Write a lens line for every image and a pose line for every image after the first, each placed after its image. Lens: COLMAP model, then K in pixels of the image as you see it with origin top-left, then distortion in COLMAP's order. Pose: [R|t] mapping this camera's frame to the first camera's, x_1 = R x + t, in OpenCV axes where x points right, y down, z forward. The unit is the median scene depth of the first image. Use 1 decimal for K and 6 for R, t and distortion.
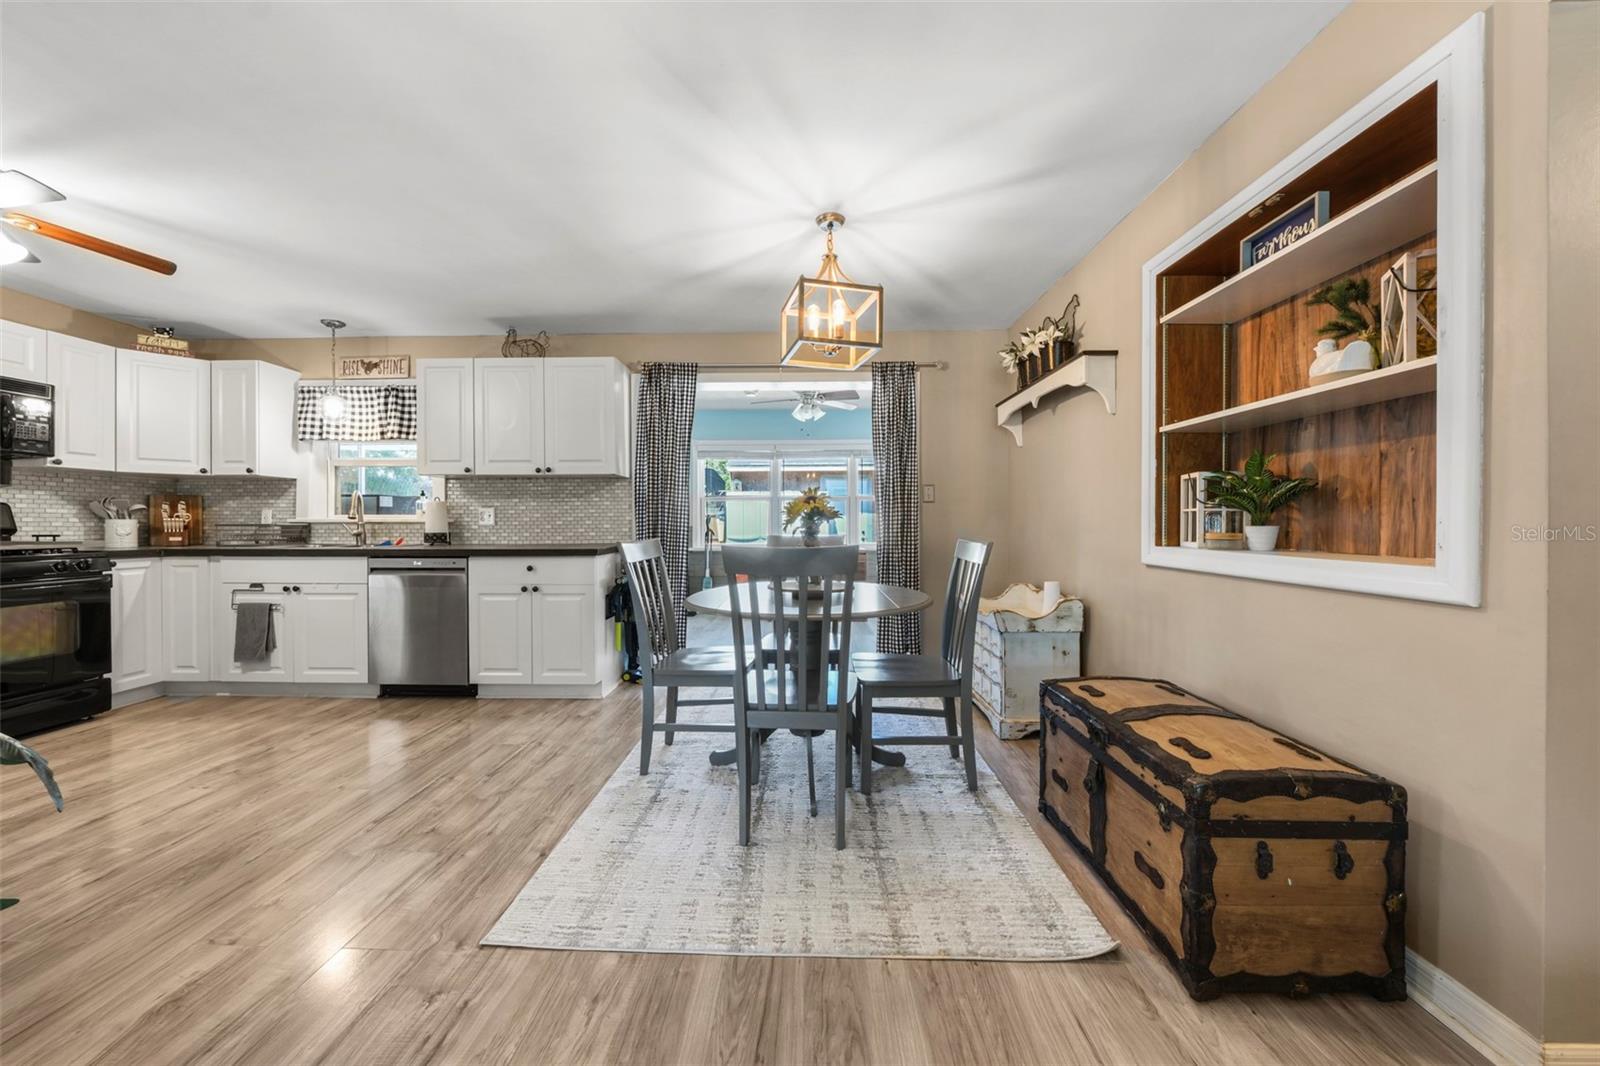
lens RADIAL K [[553.7, 0, 794.5], [0, 553.7, 519.9], [0, 0, 1]] dist [-0.001747, 0.000369]
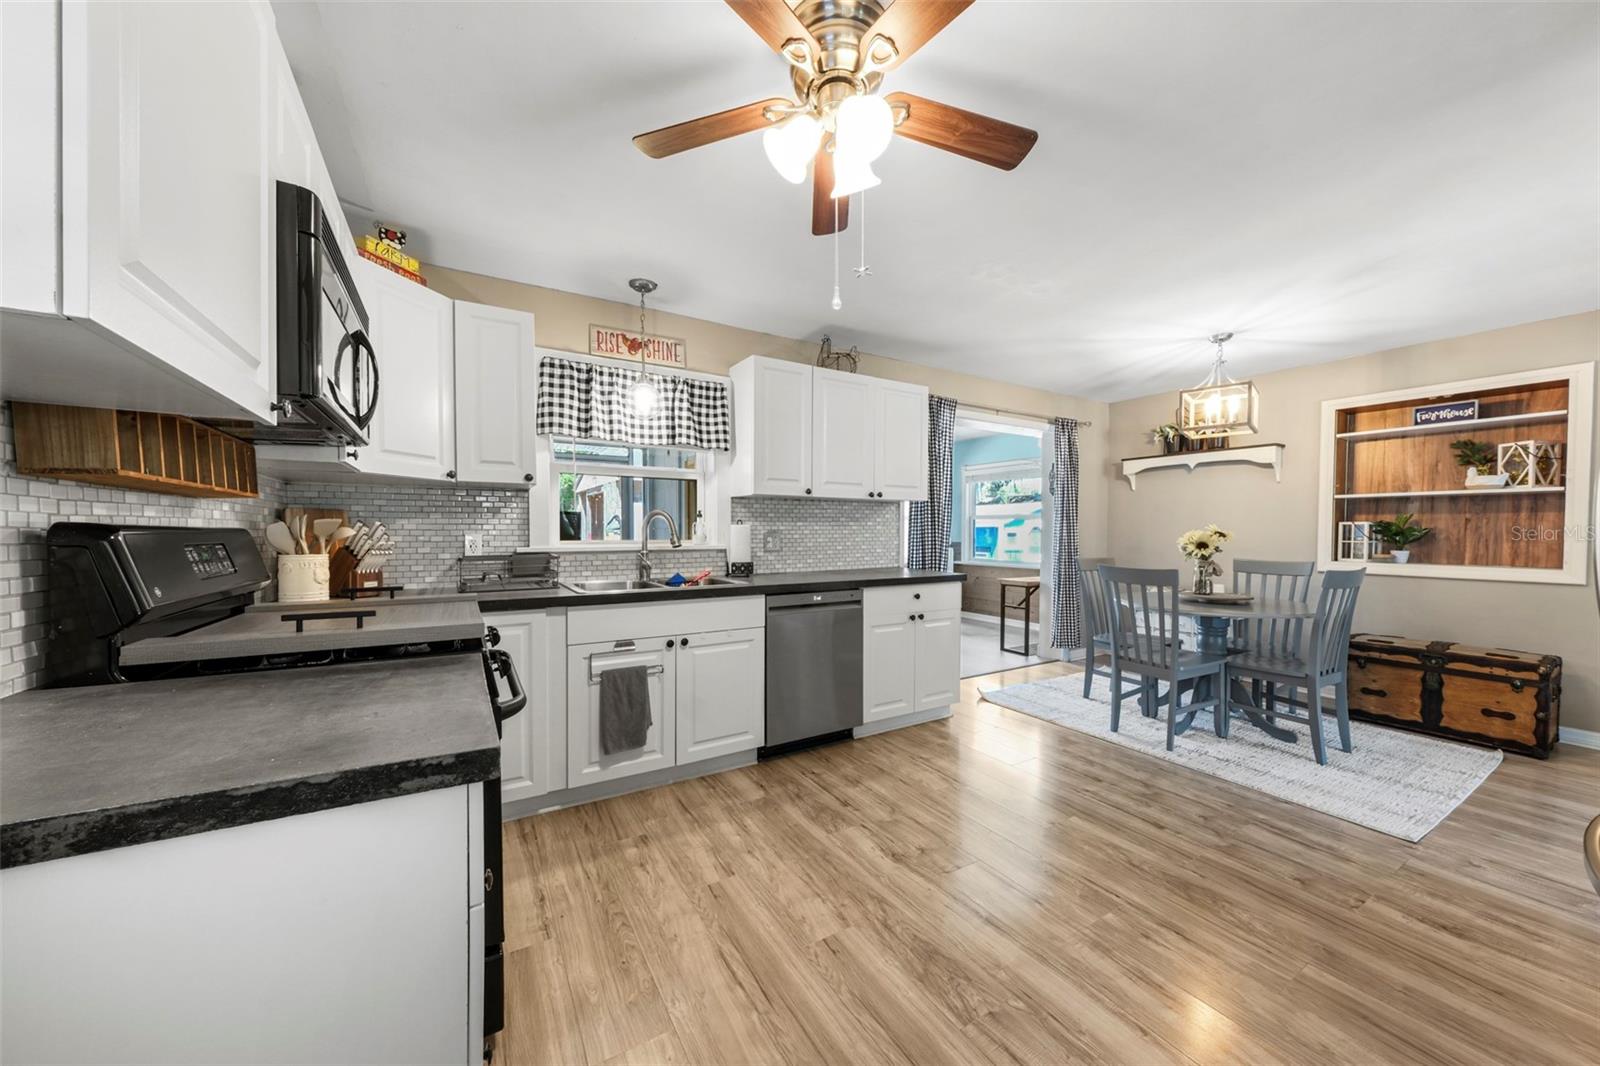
lens RADIAL K [[553.7, 0, 809.7], [0, 553.7, 540.6], [0, 0, 1]] dist [-0.001747, 0.000369]
pose [[0.841855, -0.006541, 0.539664, -1.050449], [-0.005703, 0.999763, 0.021014, -0.028515], [-0.539673, -0.020769, 0.841618, 0.243956]]
